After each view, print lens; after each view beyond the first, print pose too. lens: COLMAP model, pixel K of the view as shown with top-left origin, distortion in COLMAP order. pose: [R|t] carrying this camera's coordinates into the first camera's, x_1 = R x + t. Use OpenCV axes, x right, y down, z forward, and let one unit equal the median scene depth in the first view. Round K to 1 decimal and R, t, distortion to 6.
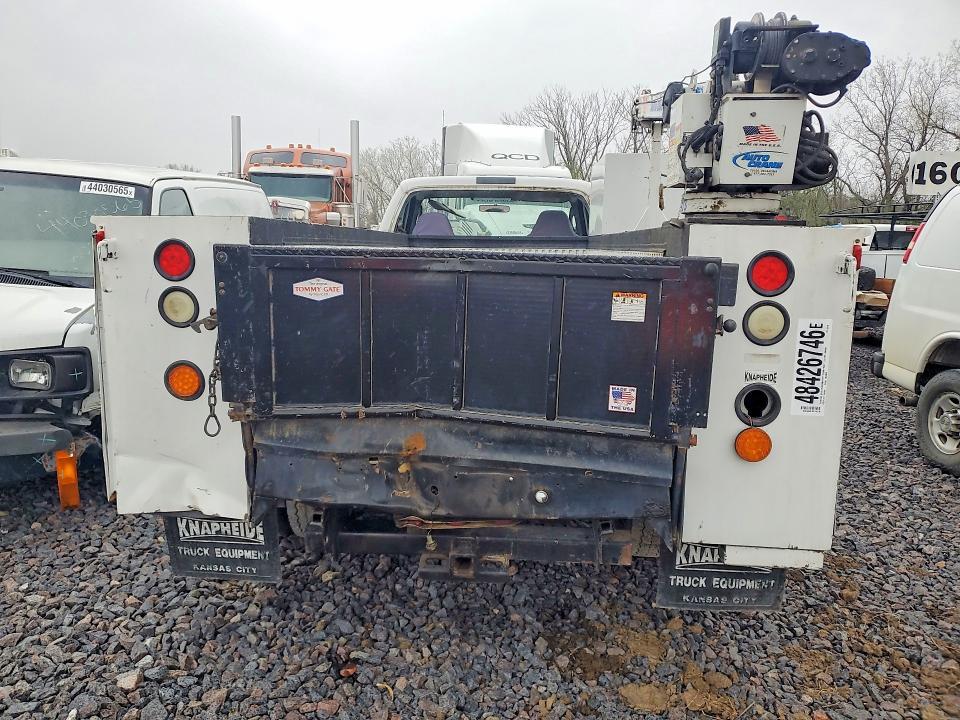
lens RADIAL K [[771.2, 0, 480.0], [0, 771.2, 360.0], [0, 0, 1]] dist [0.132811, -0.258862]
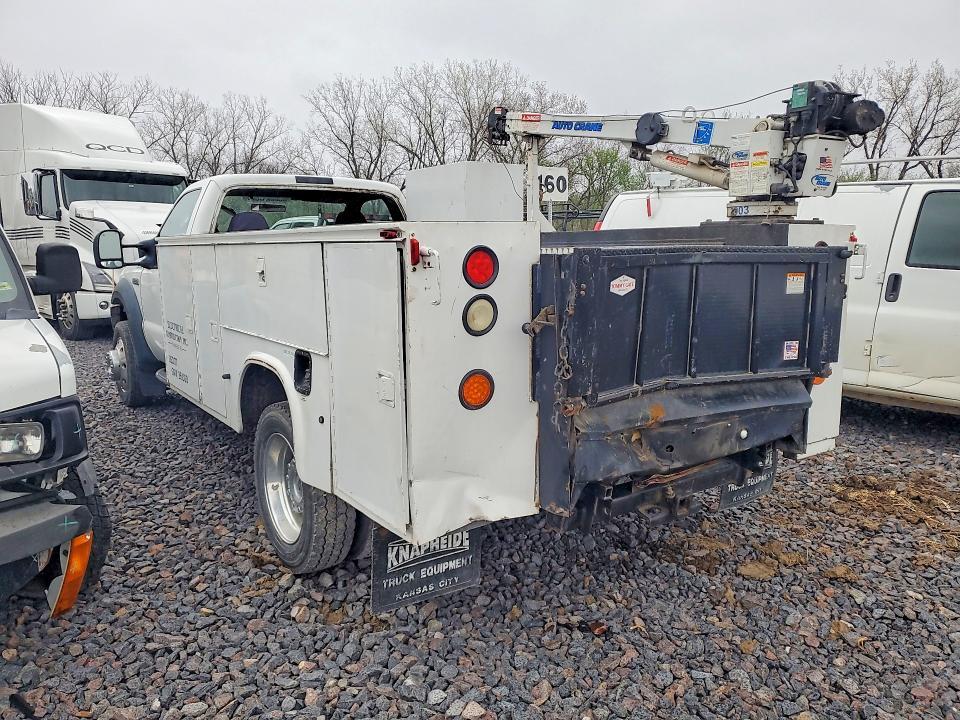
lens RADIAL K [[754.8, 0, 480.0], [0, 754.8, 360.0], [0, 0, 1]] dist [0.057257, -0.011825]
pose [[0.762994, -0.121238, 0.634934, -1.013015], [0.116976, 0.991933, 0.048837, -0.058818], [-0.635733, 0.037009, 0.771021, 0.282614]]
